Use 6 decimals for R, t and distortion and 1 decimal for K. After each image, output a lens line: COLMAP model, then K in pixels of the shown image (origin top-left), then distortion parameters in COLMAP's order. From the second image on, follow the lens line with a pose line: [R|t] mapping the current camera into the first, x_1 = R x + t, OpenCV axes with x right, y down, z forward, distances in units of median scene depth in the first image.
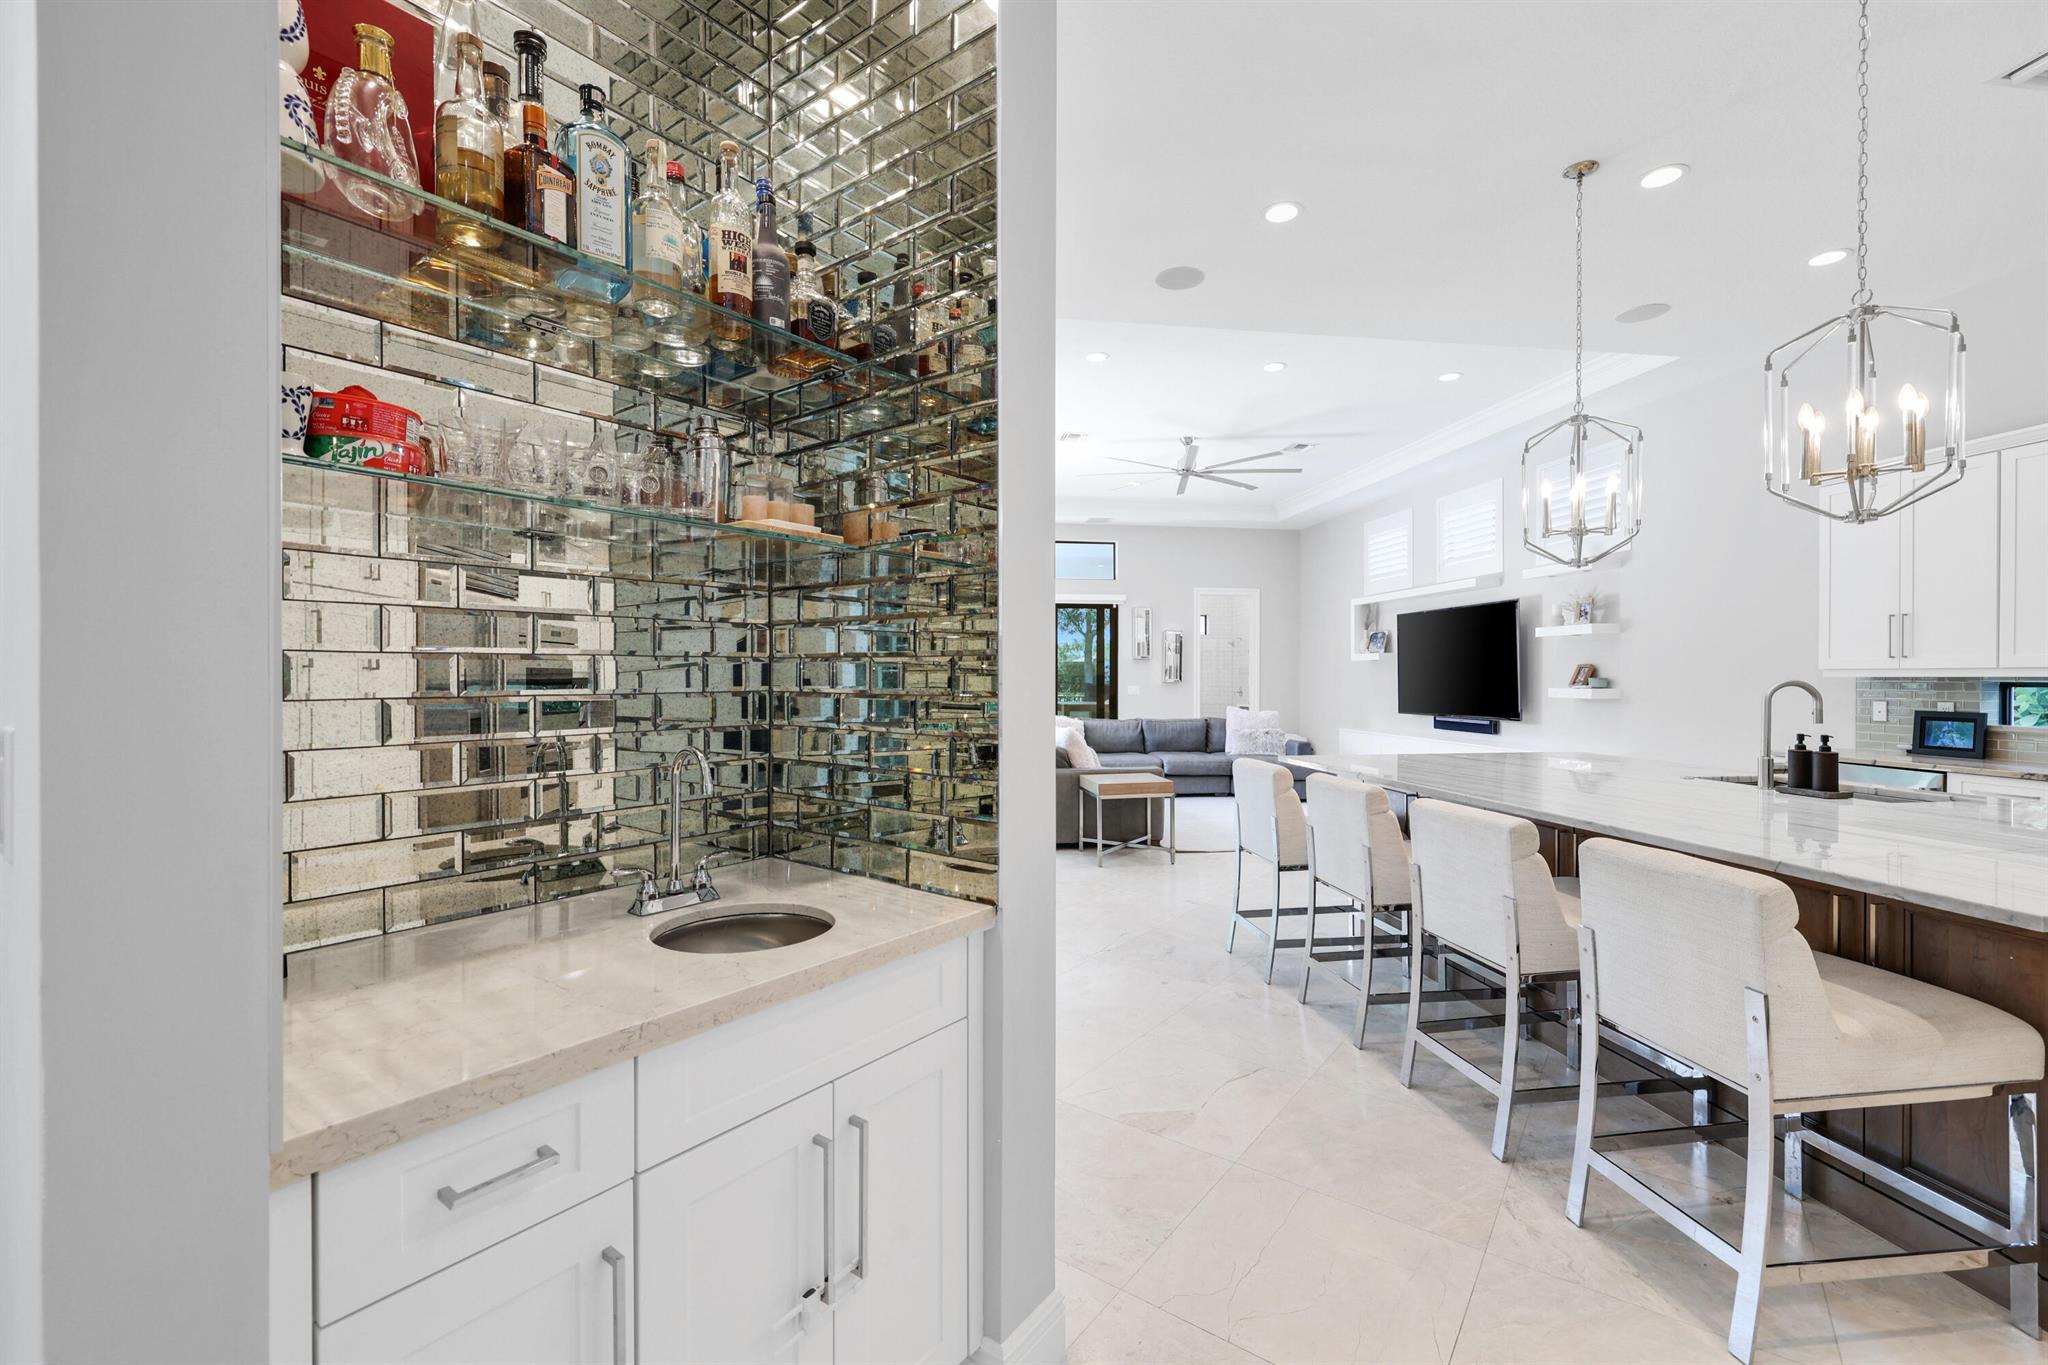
lens RADIAL K [[872.5, 0, 1024.8], [0, 872.5, 680.6], [0, 0, 1]] dist [0.000790, -0.000836]
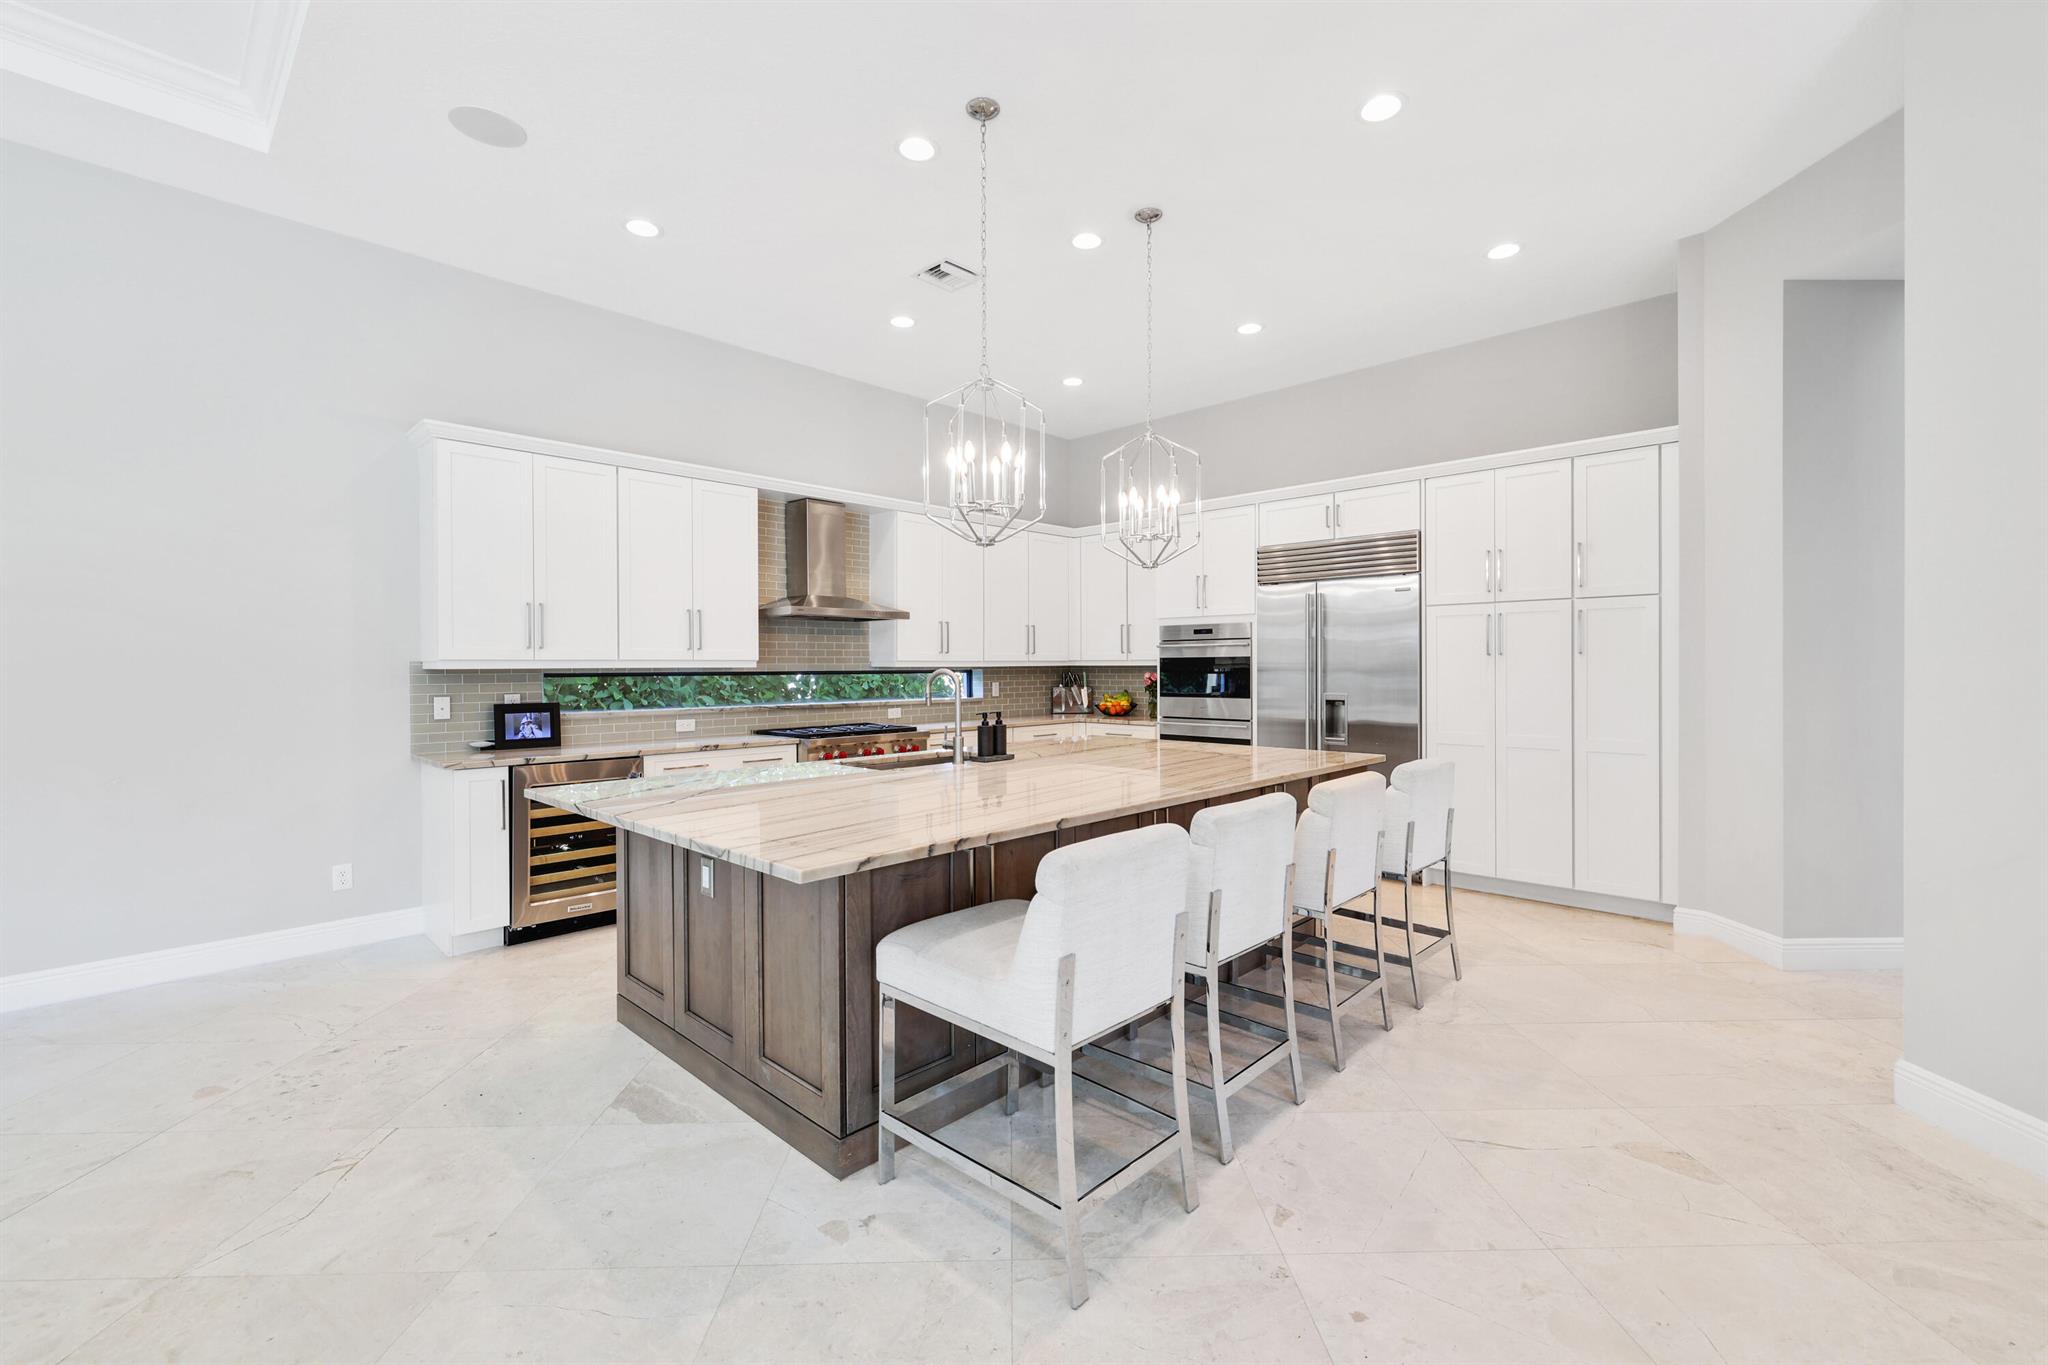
lens RADIAL K [[872.5, 0, 1033.3], [0, 872.5, 669.9], [0, 0, 1]] dist [0.000790, -0.000836]
pose [[-0.617132, -0.003146, 0.786853, -0.041117], [0.009108, 0.999896, 0.011141, -0.004192], [-0.786807, 0.014043, -0.617039, 0.575778]]
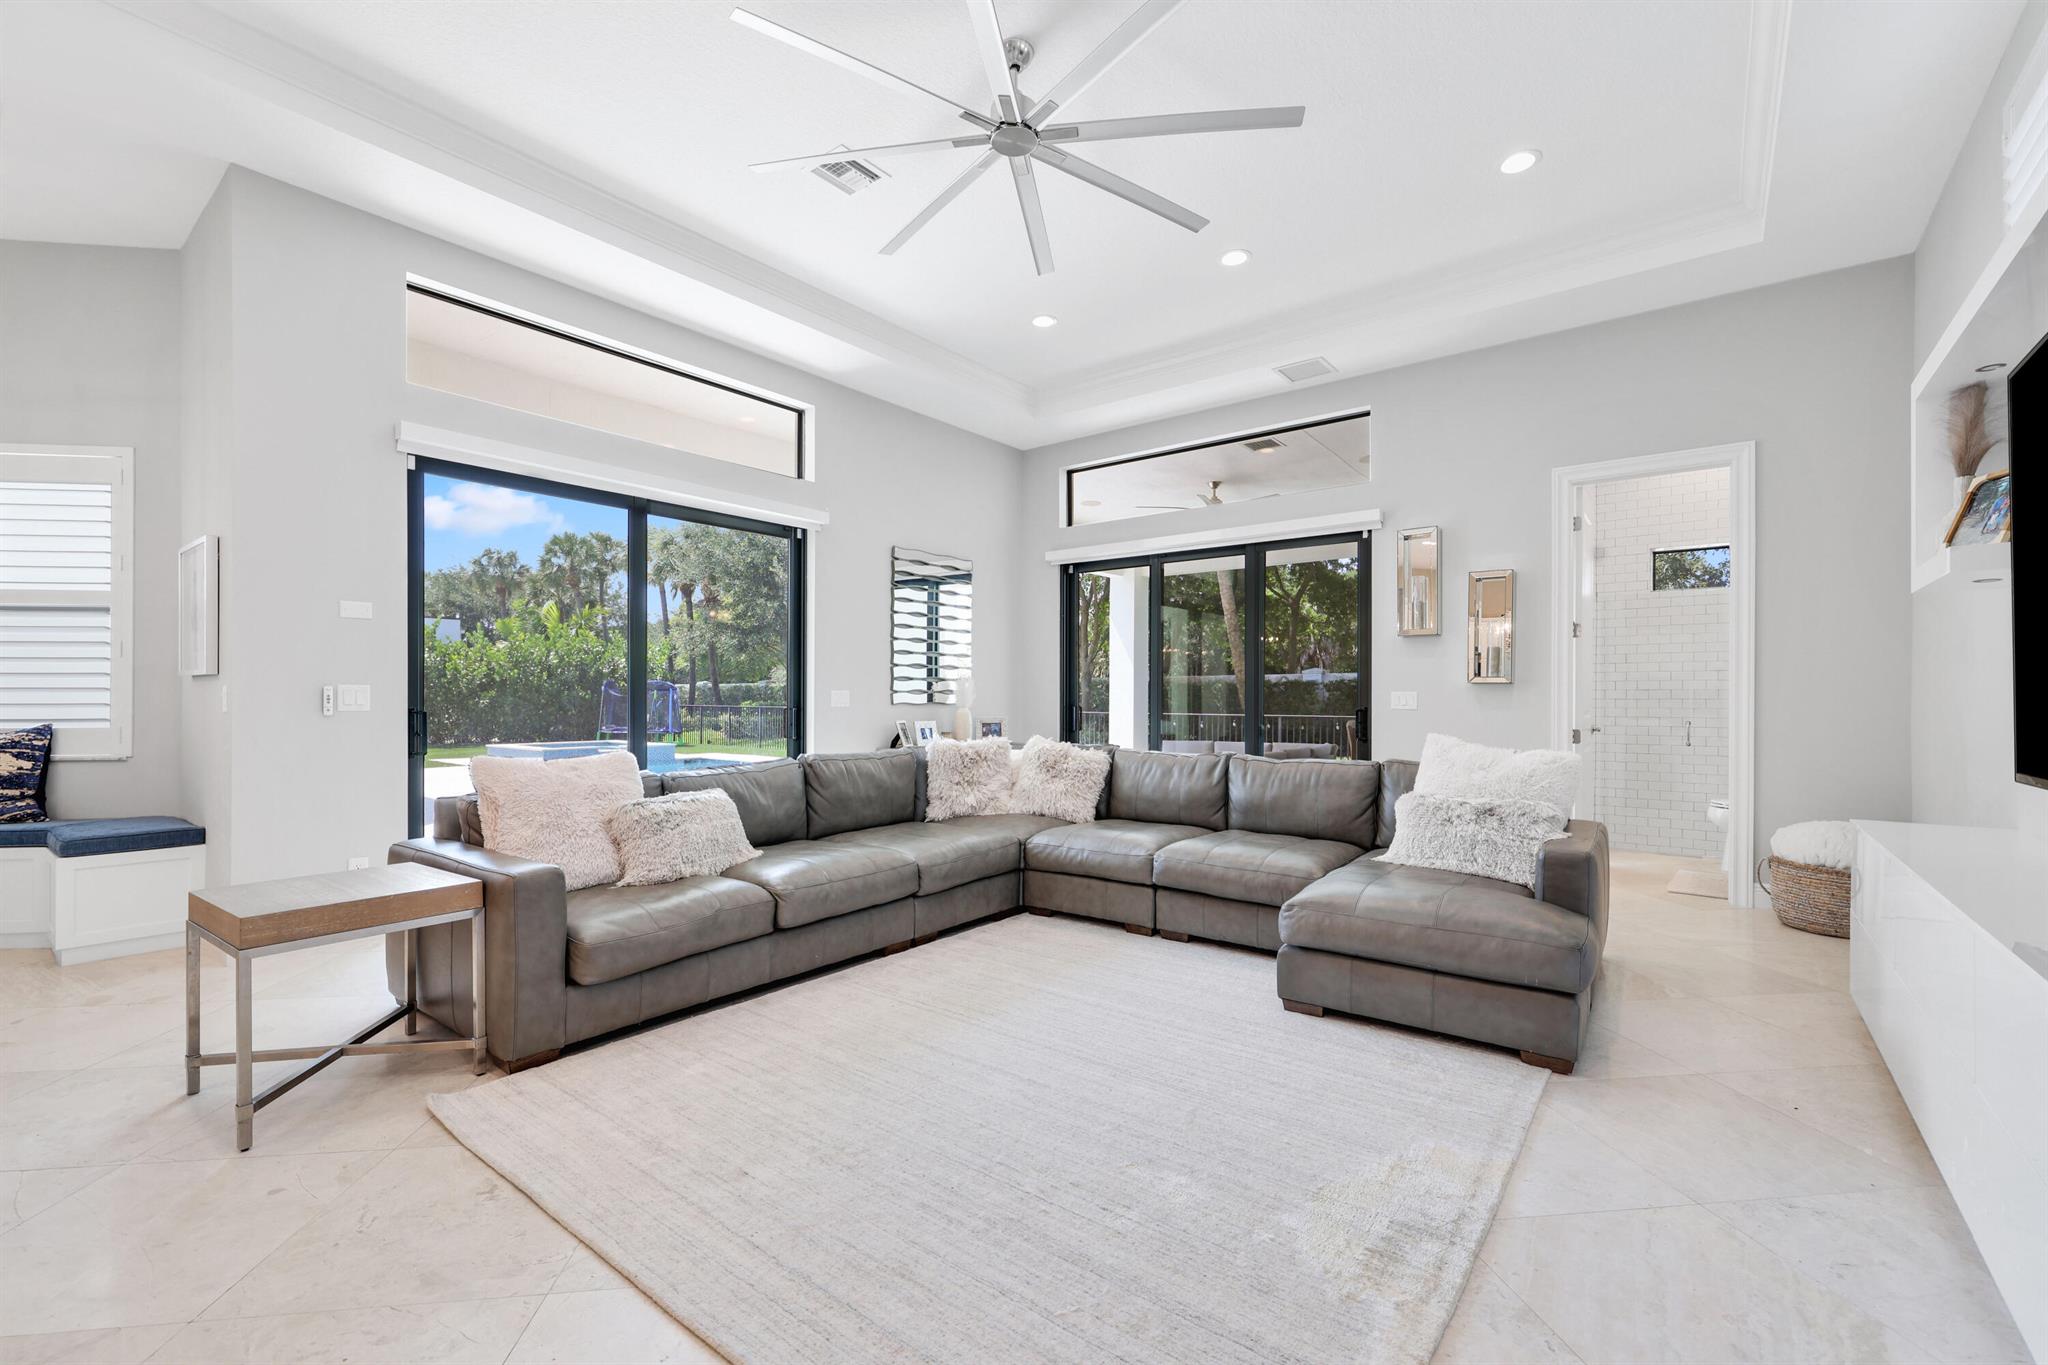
lens RADIAL K [[872.5, 0, 1033.8], [0, 872.5, 697.8], [0, 0, 1]] dist [0.000790, -0.000836]
pose [[0.691121, -0.000869, -0.722739, 0.424682], [-0.005530, 0.999964, -0.006490, 0.018410], [0.722718, 0.008482, 0.691091, 0.647285]]
